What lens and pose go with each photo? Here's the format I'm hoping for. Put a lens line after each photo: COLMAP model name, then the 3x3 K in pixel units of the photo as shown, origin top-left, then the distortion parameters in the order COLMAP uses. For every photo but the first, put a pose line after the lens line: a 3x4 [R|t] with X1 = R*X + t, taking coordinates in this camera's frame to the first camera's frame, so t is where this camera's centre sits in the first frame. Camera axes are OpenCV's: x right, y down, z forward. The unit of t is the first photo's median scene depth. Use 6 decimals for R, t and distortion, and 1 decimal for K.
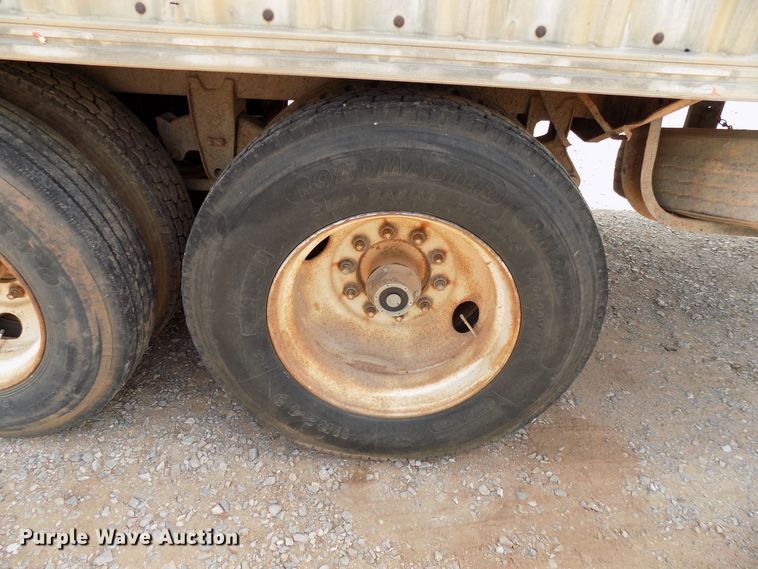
lens RADIAL K [[501.8, 0, 367.7], [0, 501.8, 269.4], [0, 0, 1]] dist [-0.064428, 0.068706]
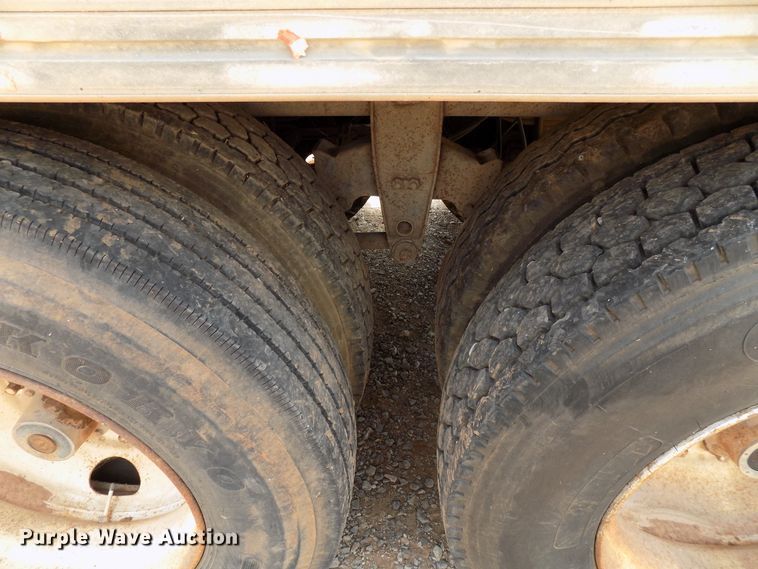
lens RADIAL K [[501.8, 0, 367.7], [0, 501.8, 269.4], [0, 0, 1]] dist [-0.064428, 0.068706]
pose [[0.997796, -0.037981, -0.054410, -0.433408], [0.039559, 0.998818, 0.028232, -0.219114], [0.053273, -0.030322, 0.998120, 0.447388]]
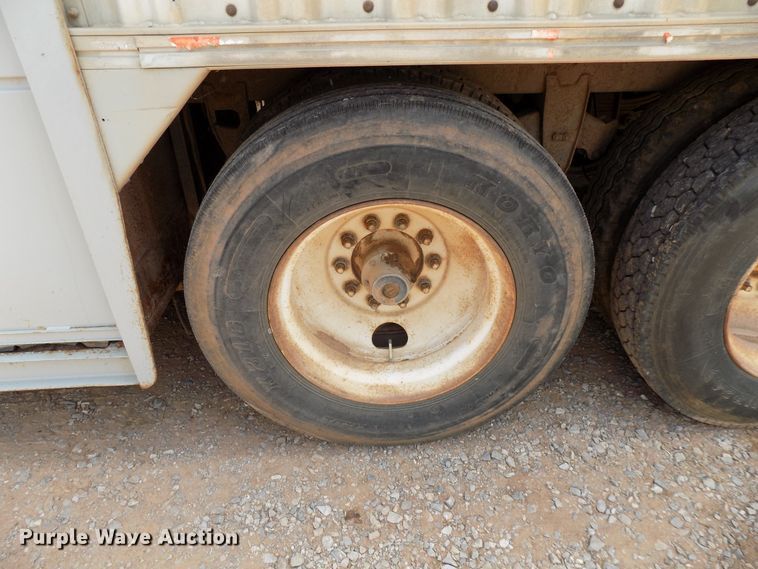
lens RADIAL K [[514.6, 0, 378.8], [0, 514.6, 273.1], [0, 0, 1]] dist [-0.063738, 0.069345]
pose [[0.995021, -0.092566, 0.036931, -0.990119], [0.091860, 0.995563, 0.020383, -0.041425], [-0.038654, -0.016889, 0.999110, -0.029884]]
